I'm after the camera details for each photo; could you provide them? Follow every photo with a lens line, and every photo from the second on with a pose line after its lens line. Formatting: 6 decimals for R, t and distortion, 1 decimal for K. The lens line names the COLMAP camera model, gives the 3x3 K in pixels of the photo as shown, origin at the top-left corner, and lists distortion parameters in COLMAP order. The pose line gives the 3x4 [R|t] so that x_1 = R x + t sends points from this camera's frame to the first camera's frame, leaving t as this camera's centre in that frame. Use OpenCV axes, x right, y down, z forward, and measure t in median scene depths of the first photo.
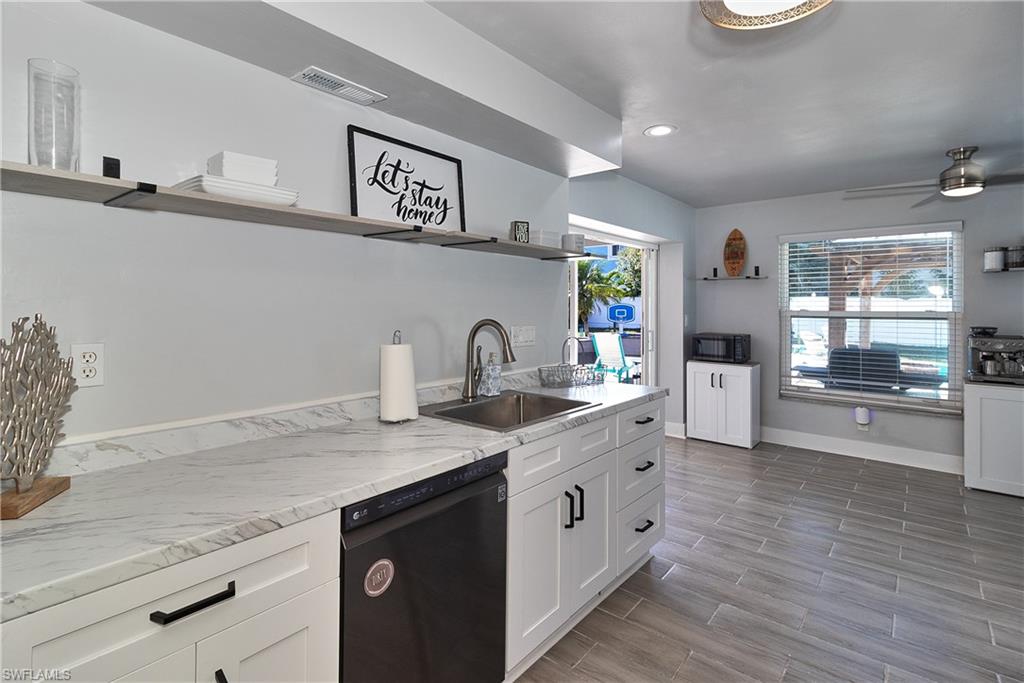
lens RADIAL K [[494.4, 0, 498.0], [0, 494.4, 298.6], [0, 0, 1]] dist [0.005090, -0.000070]
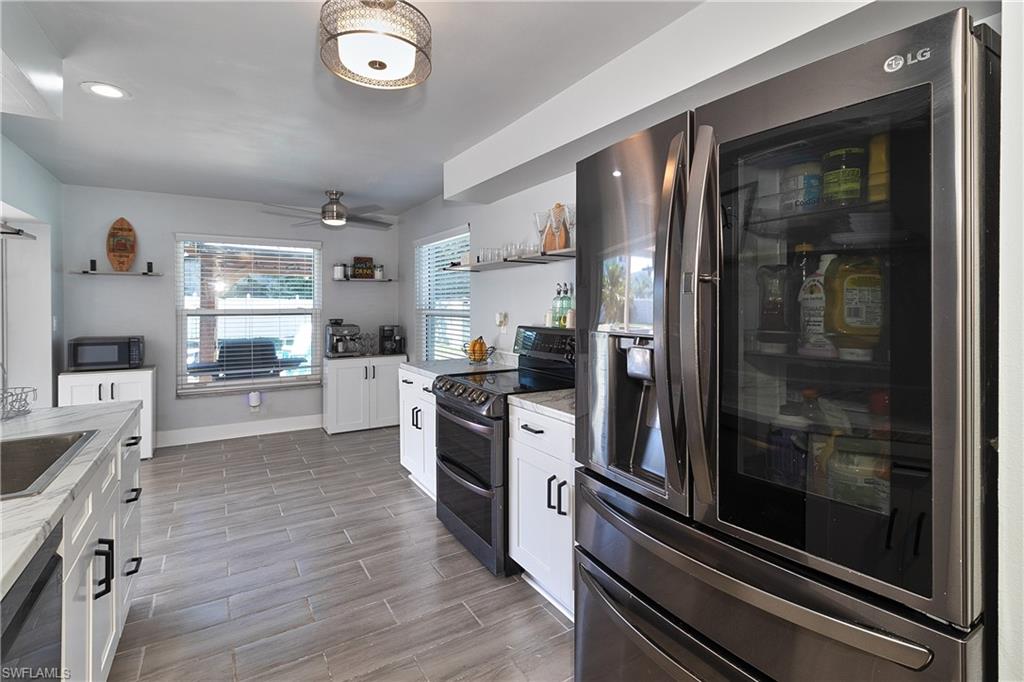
lens RADIAL K [[494.4, 0, 511.0], [0, 494.4, 307.9], [0, 0, 1]] dist [0.005090, -0.000070]
pose [[0.303872, -0.010811, 0.952652, -0.190788], [-0.012428, 0.999806, 0.015310, -0.002393], [-0.952632, -0.016492, 0.303678, 0.081956]]
